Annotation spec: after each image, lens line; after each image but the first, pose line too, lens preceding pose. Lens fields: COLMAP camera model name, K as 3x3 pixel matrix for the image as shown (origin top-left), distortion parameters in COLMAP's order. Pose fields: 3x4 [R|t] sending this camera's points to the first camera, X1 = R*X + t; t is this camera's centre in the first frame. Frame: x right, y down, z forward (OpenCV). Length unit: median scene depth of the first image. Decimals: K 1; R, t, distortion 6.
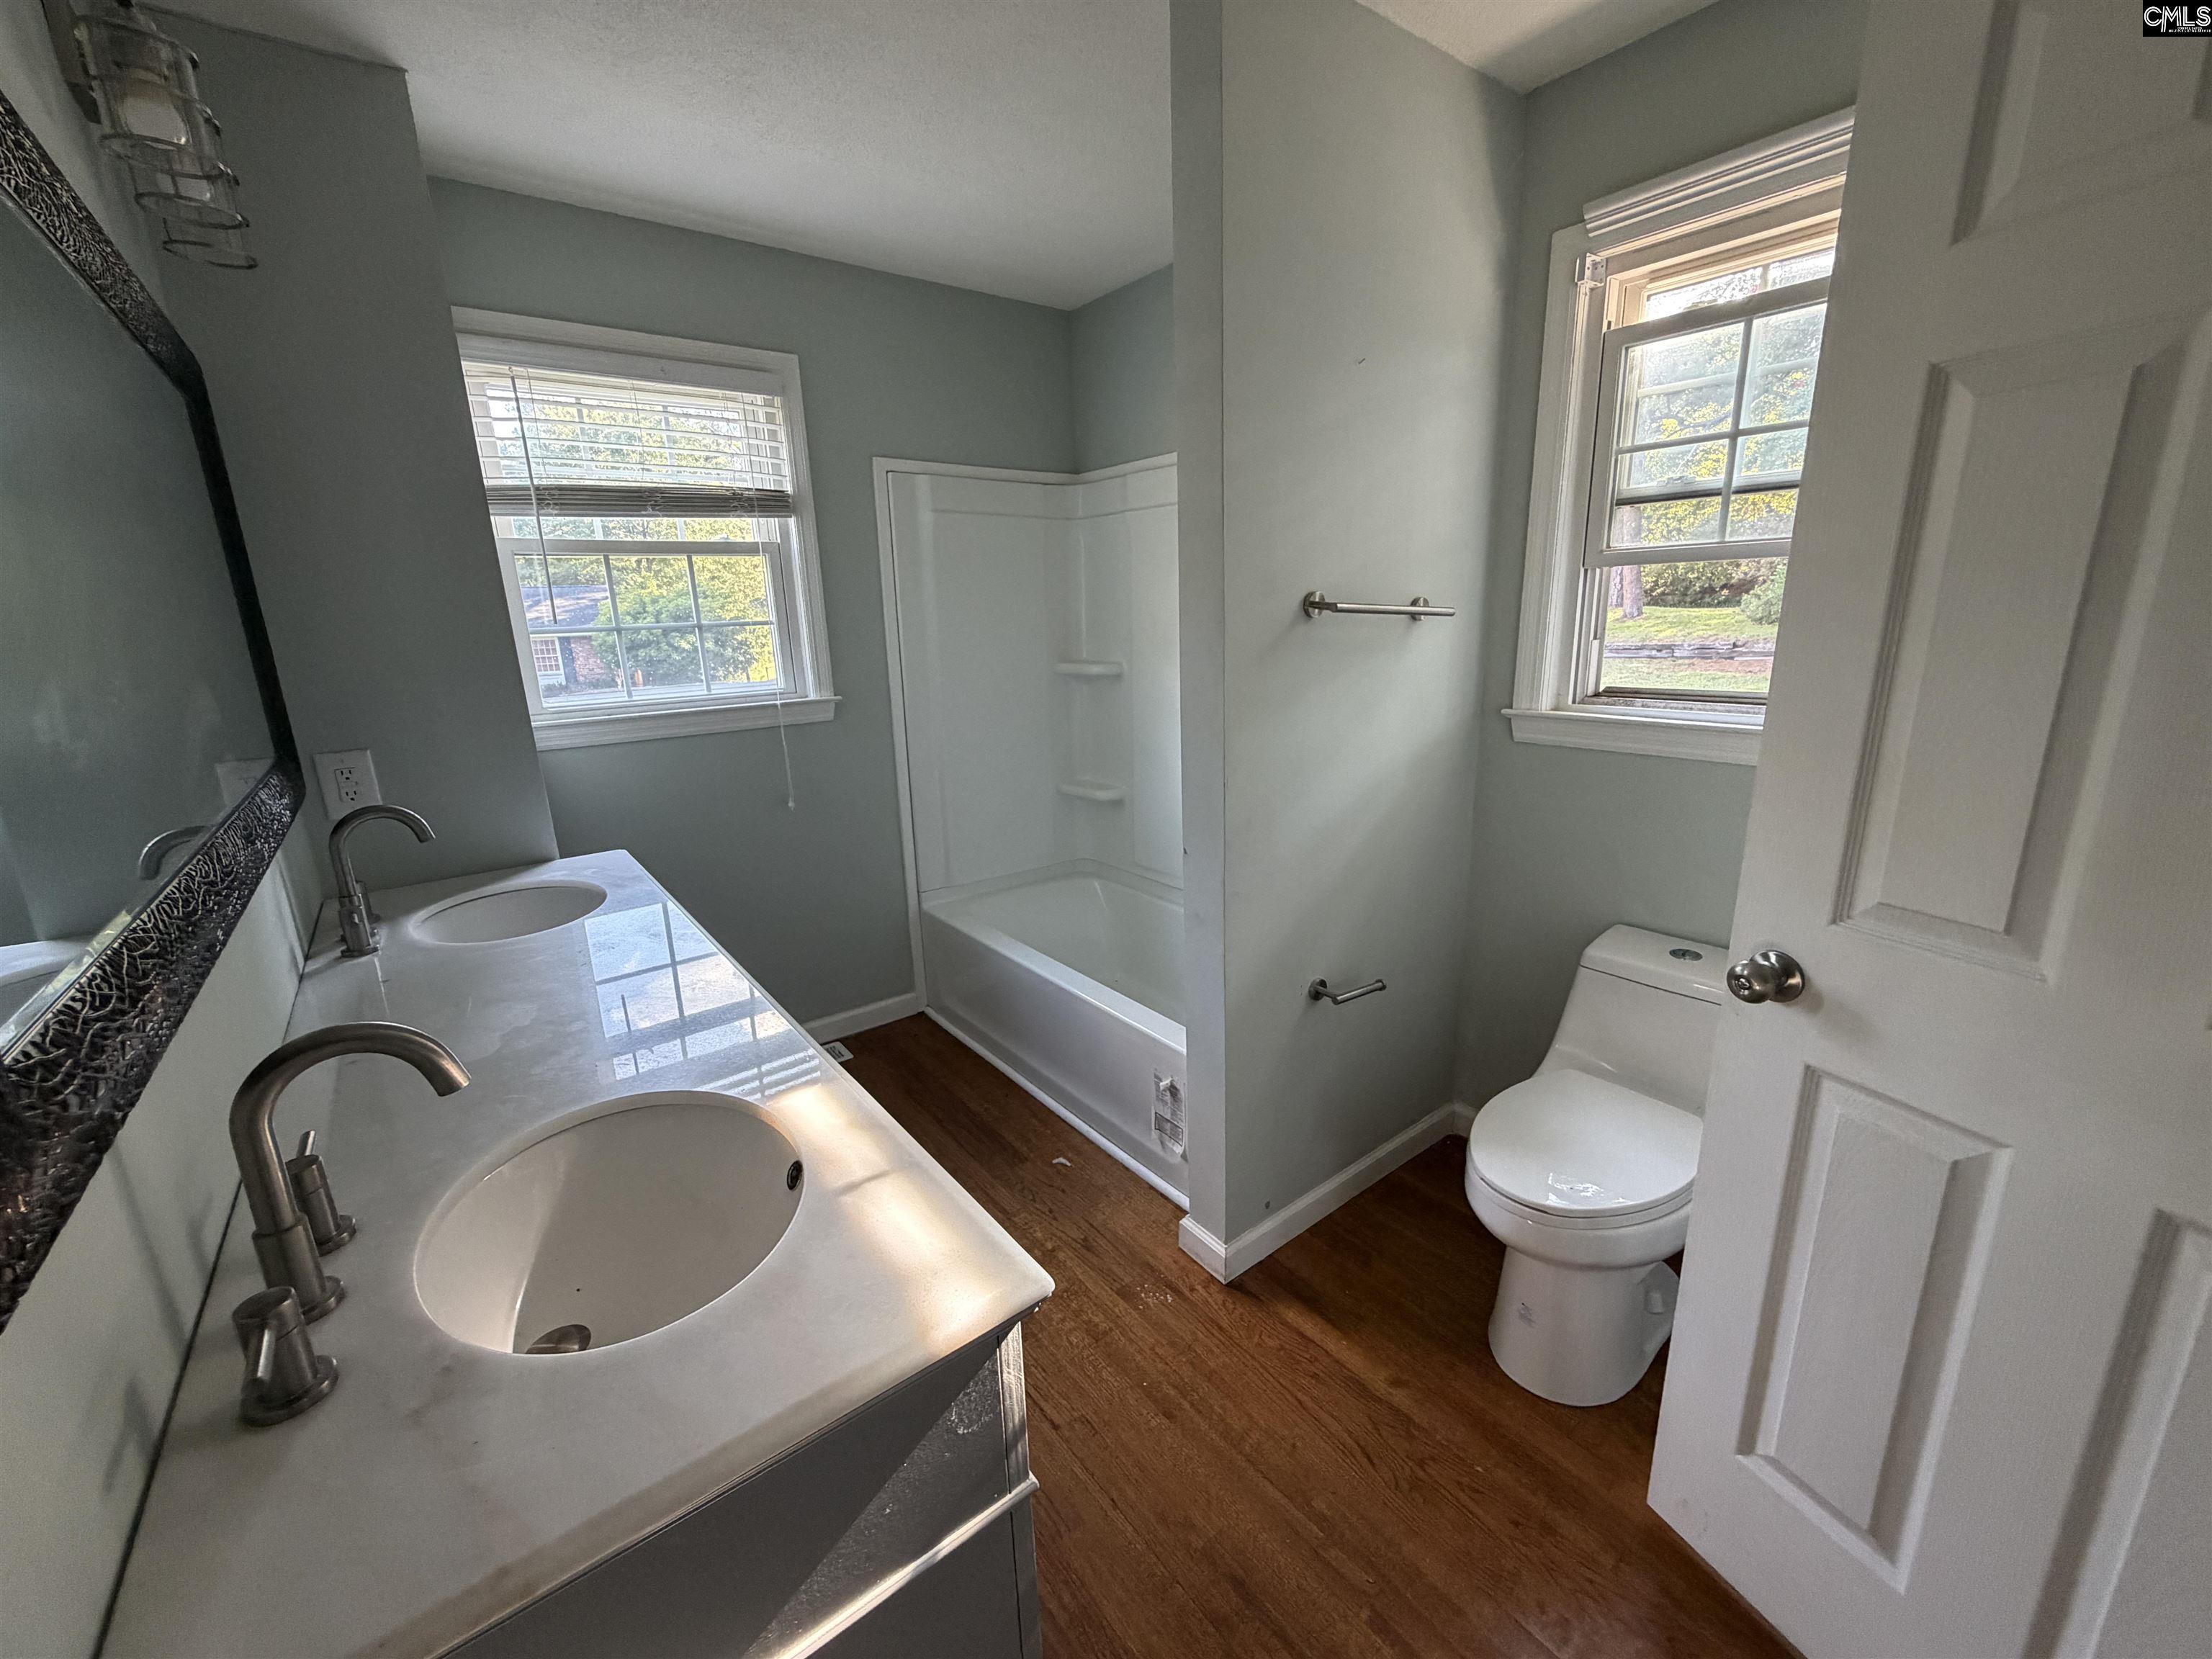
lens RADIAL K [[877.4, 0, 1109.4], [0, 877.4, 828.1], [0, 0, 1]] dist [-0.000520, 0.000164]
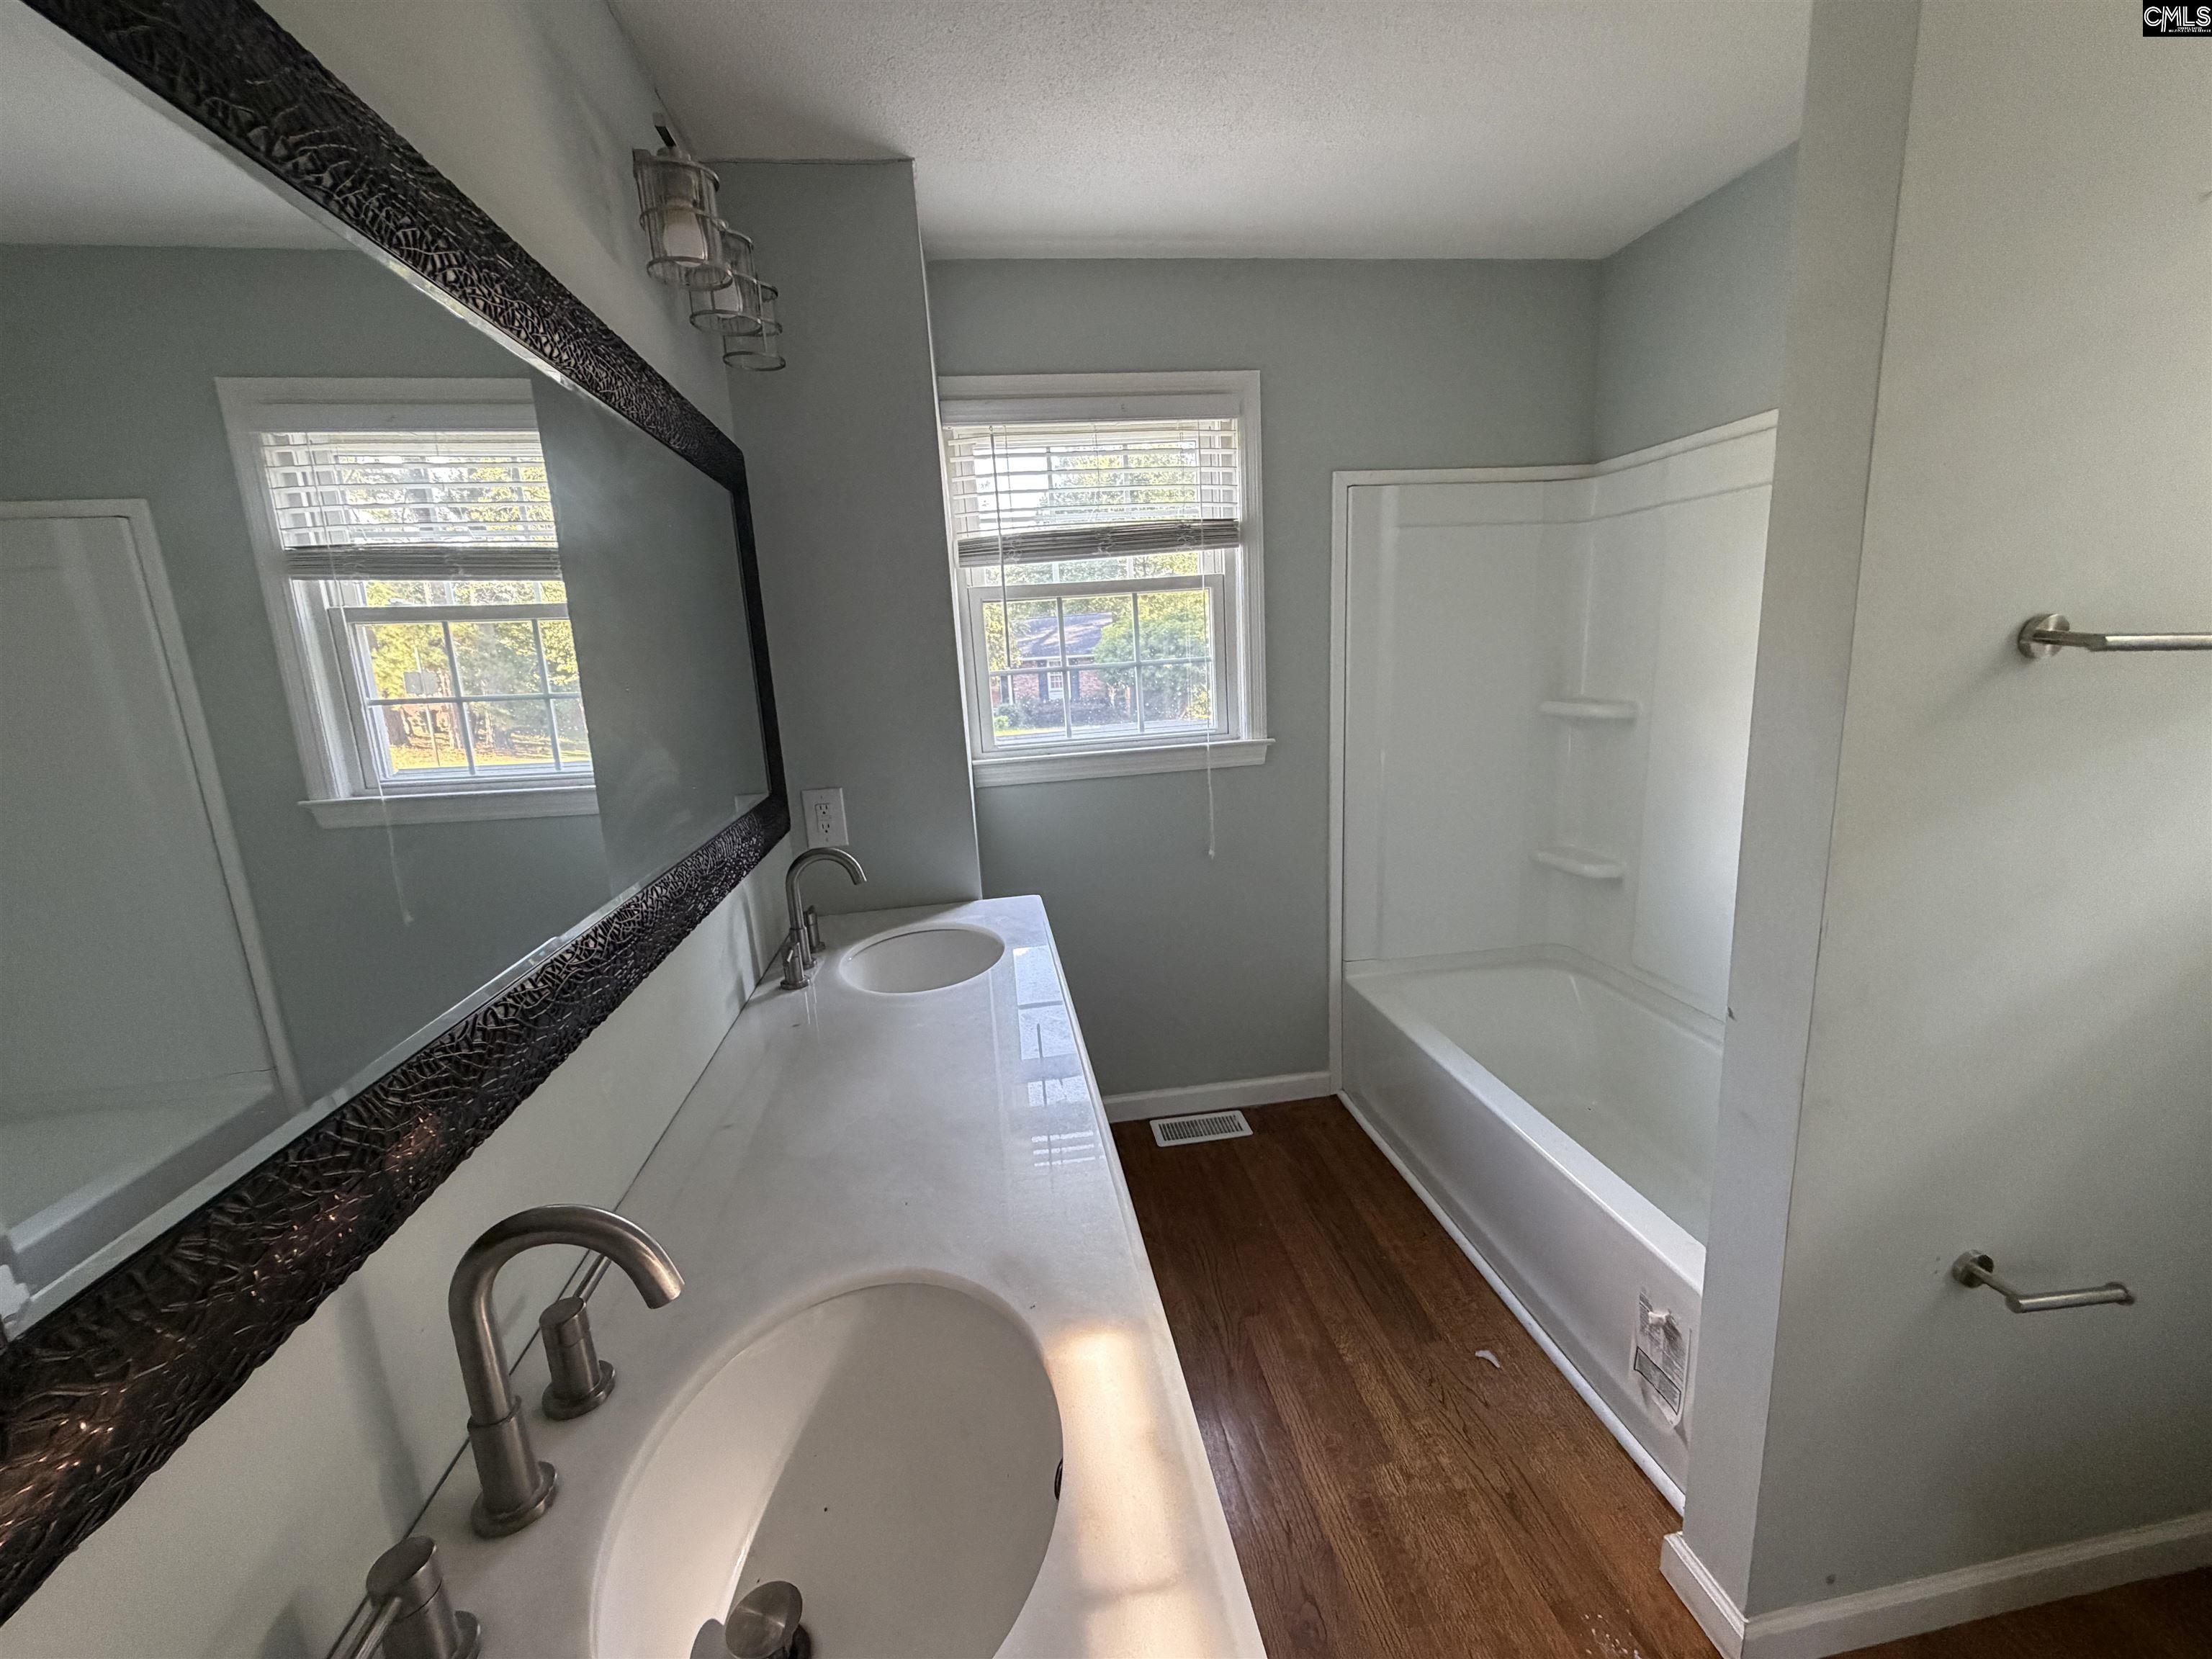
lens RADIAL K [[877.4, 0, 1104.1], [0, 877.4, 825.6], [0, 0, 1]] dist [-0.000520, 0.000164]
pose [[0.868578, 0.081828, -0.488750, -0.010006], [-0.091291, 0.995814, 0.004486, -0.061807], [0.487072, 0.040722, 0.872412, 0.159349]]
